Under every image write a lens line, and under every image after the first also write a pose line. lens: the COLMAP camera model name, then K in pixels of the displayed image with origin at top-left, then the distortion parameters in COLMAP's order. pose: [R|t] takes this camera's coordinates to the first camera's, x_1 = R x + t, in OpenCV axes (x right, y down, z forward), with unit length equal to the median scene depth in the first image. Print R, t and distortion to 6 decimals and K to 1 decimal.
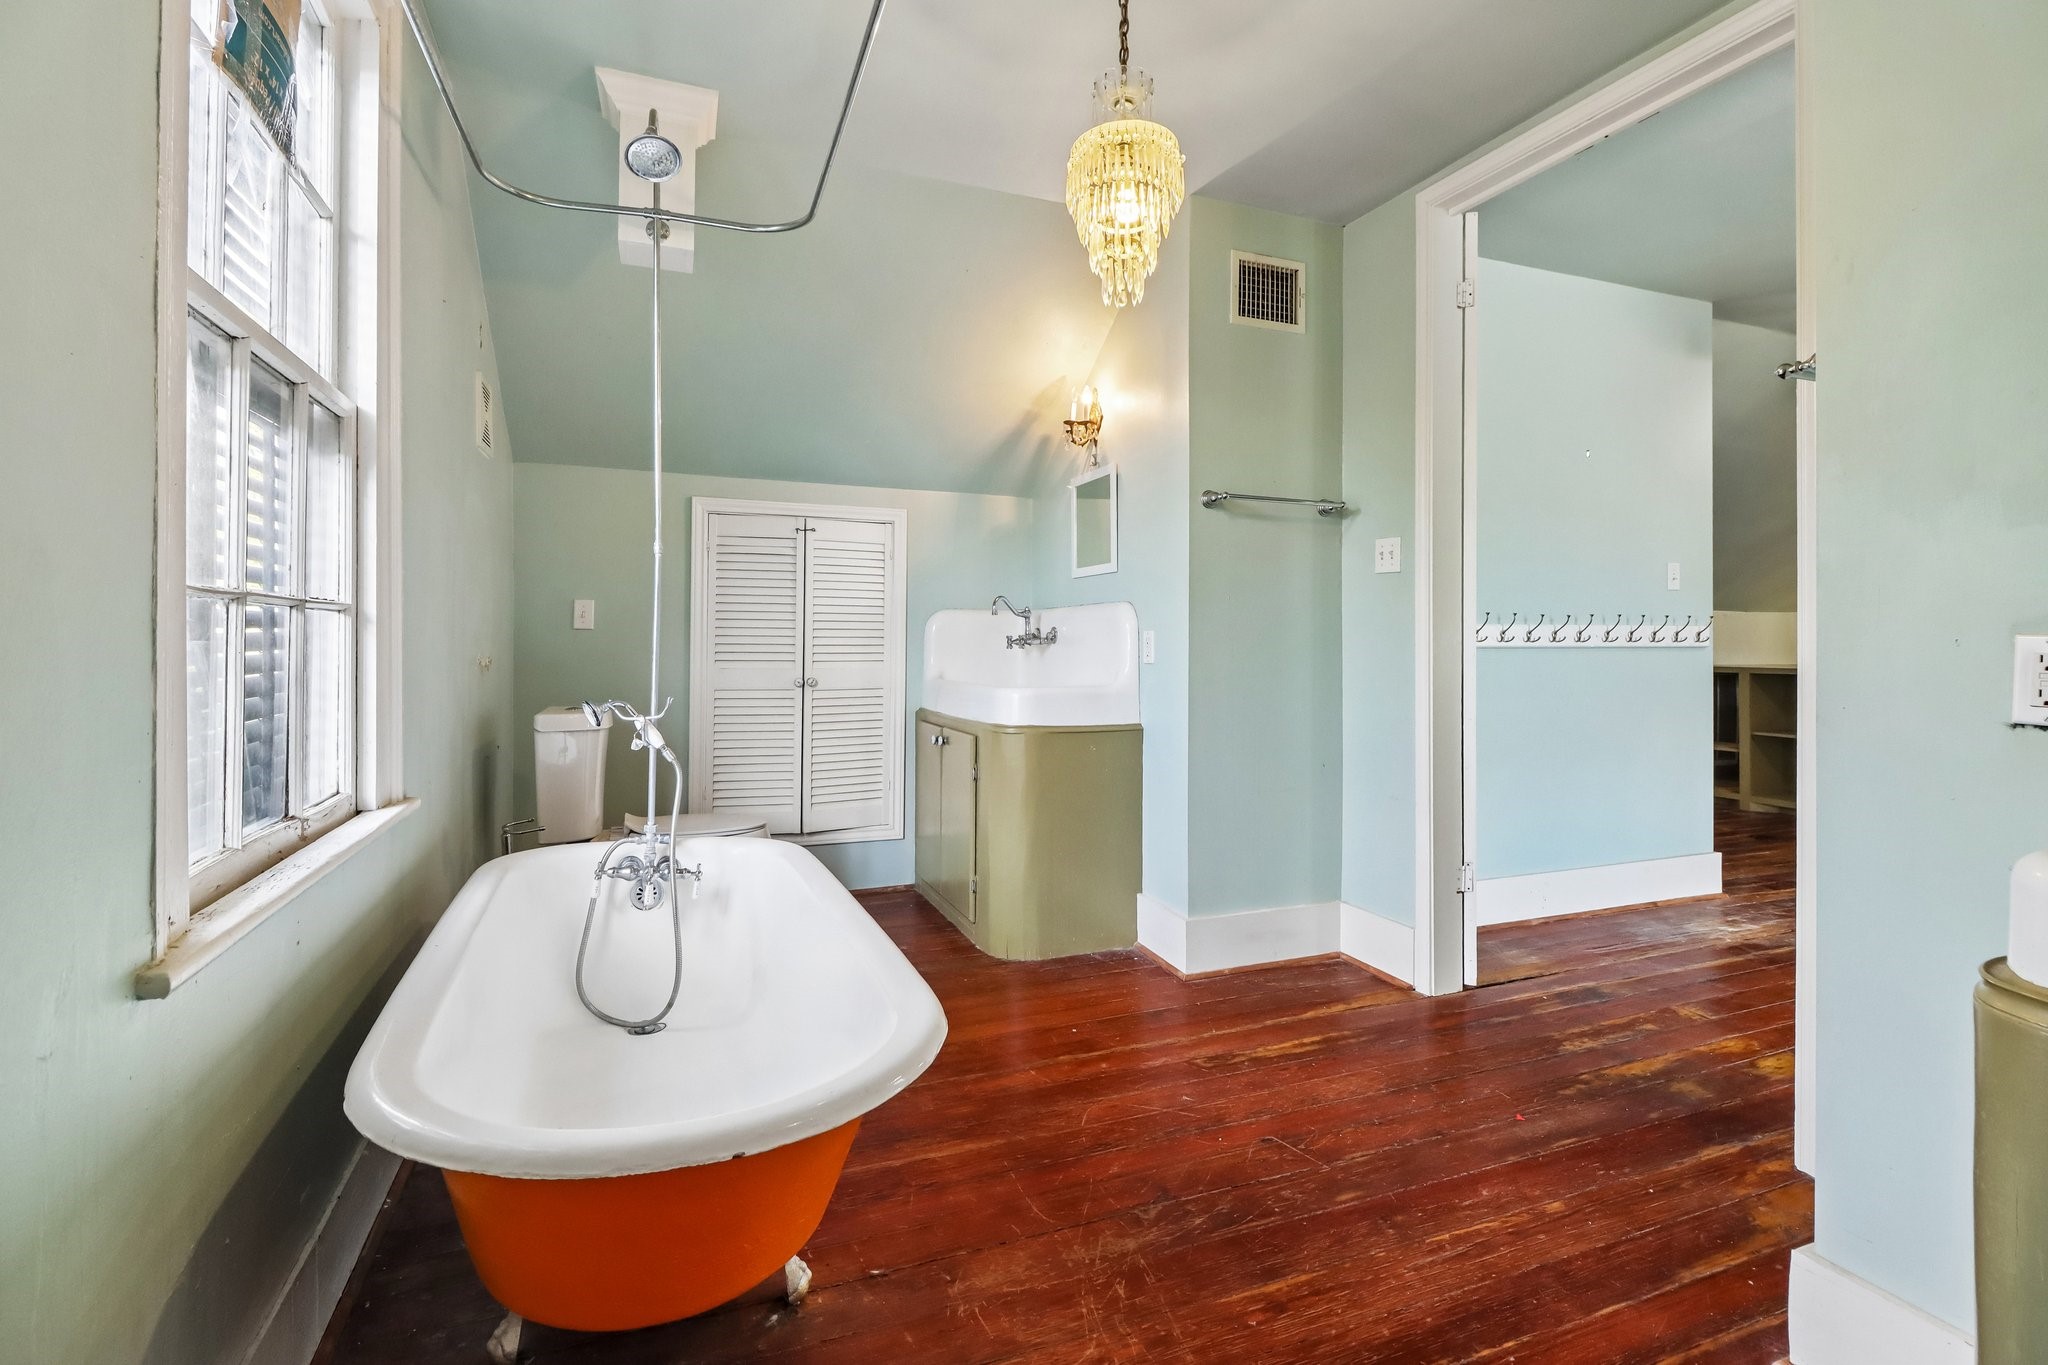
lens RADIAL K [[965.1, 0, 1040.3], [0, 965.1, 644.3], [0, 0, 1]] dist [0.011806, -0.007318]
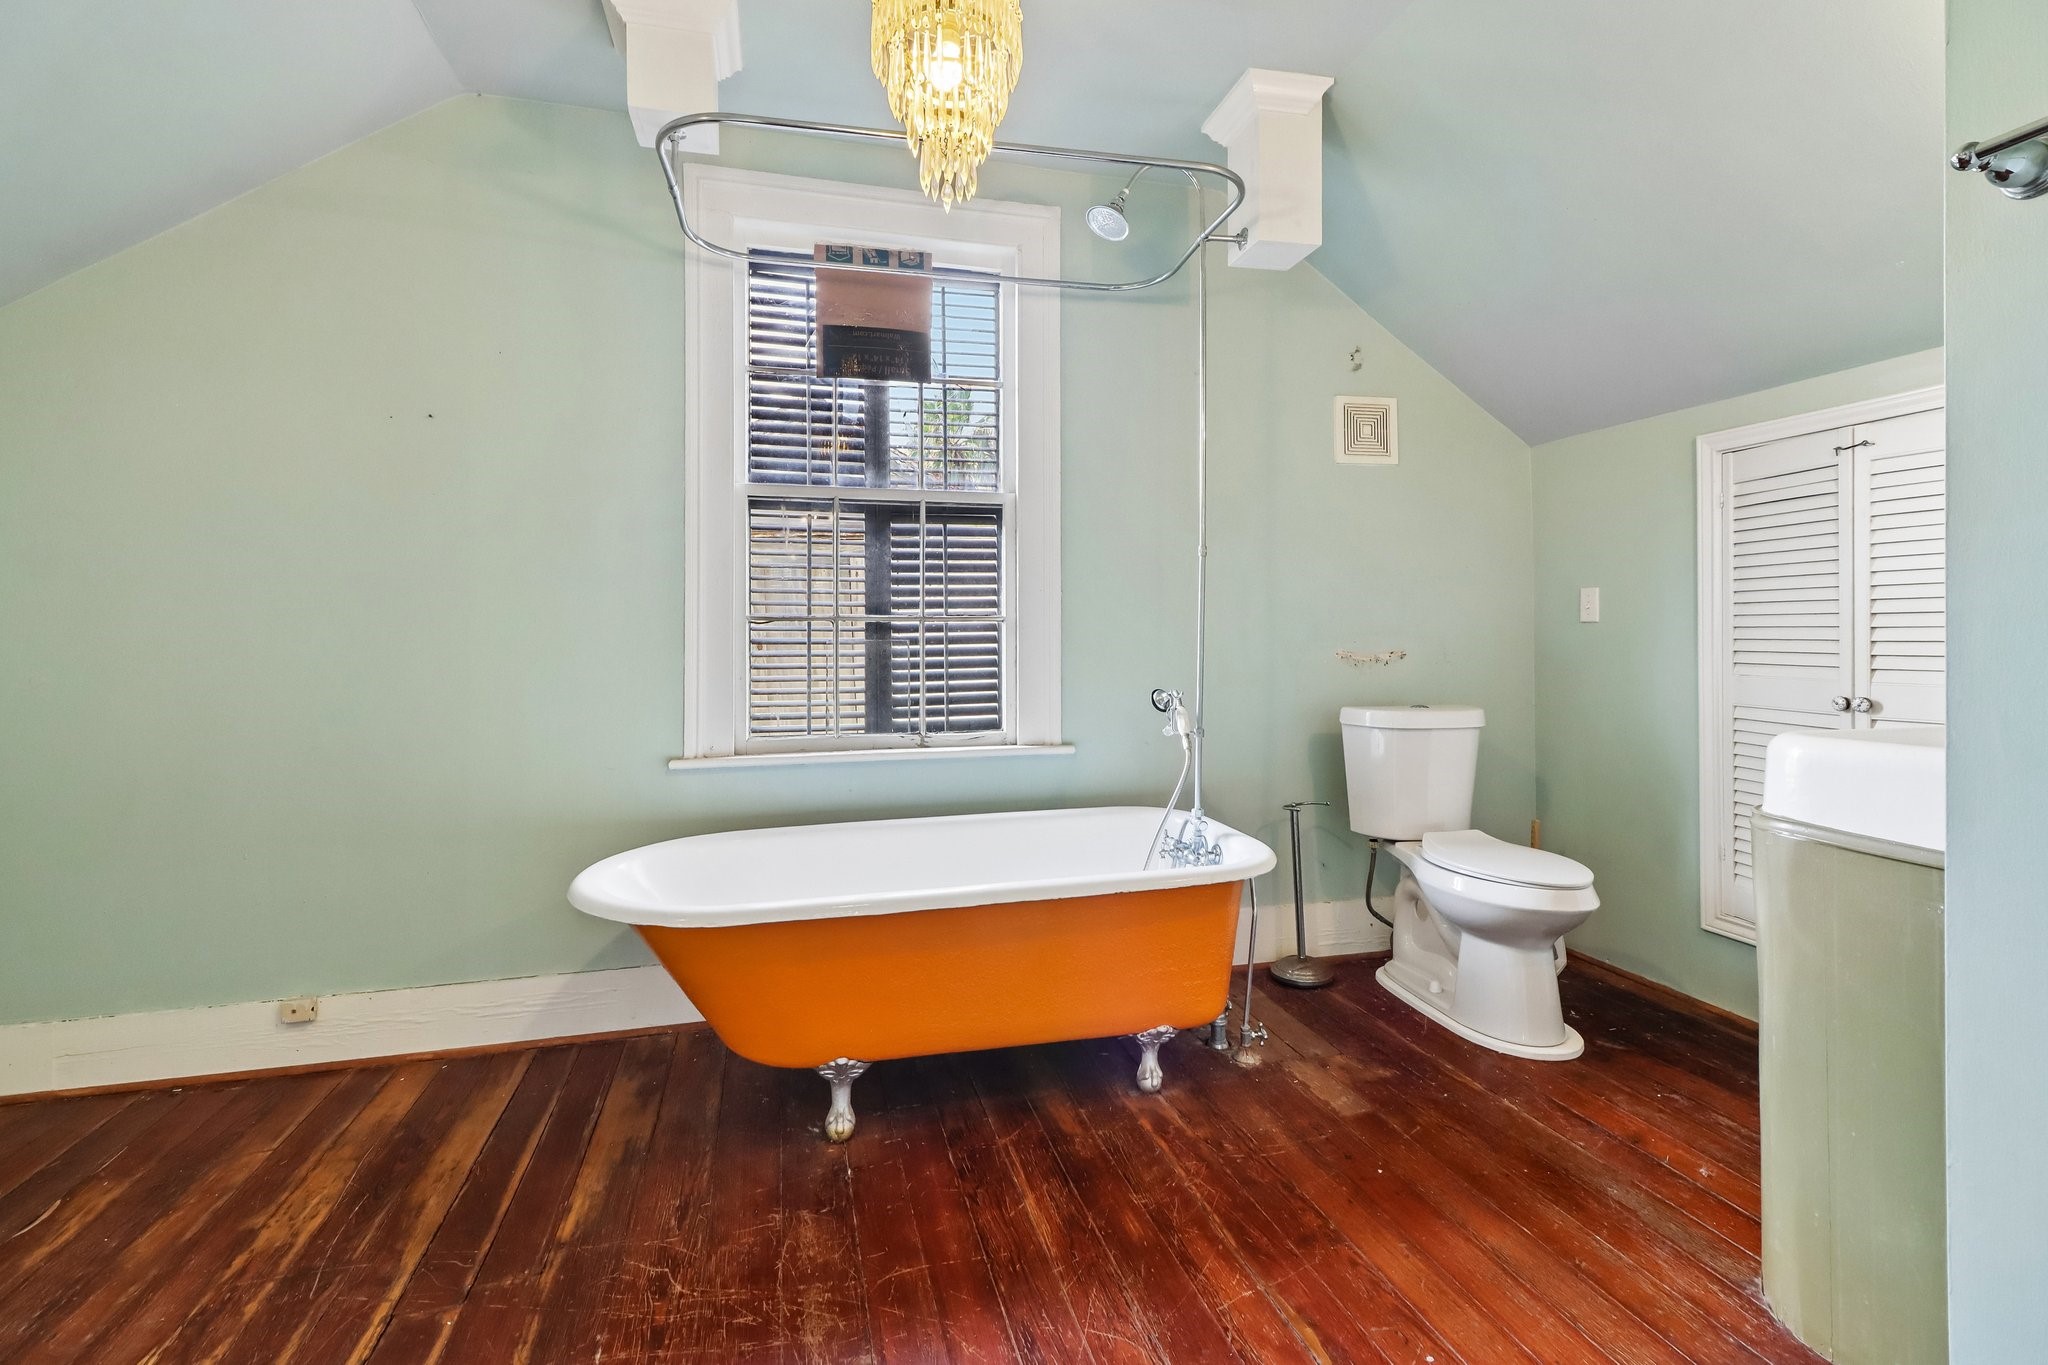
lens RADIAL K [[965.1, 0, 1017.4], [0, 965.1, 611.6], [0, 0, 1]] dist [0.011806, -0.007318]
pose [[-0.137731, -0.033213, -0.989913, 0.681849], [-0.008529, 0.999440, -0.032346, 0.010289], [0.990433, 0.003988, -0.137937, 0.953835]]
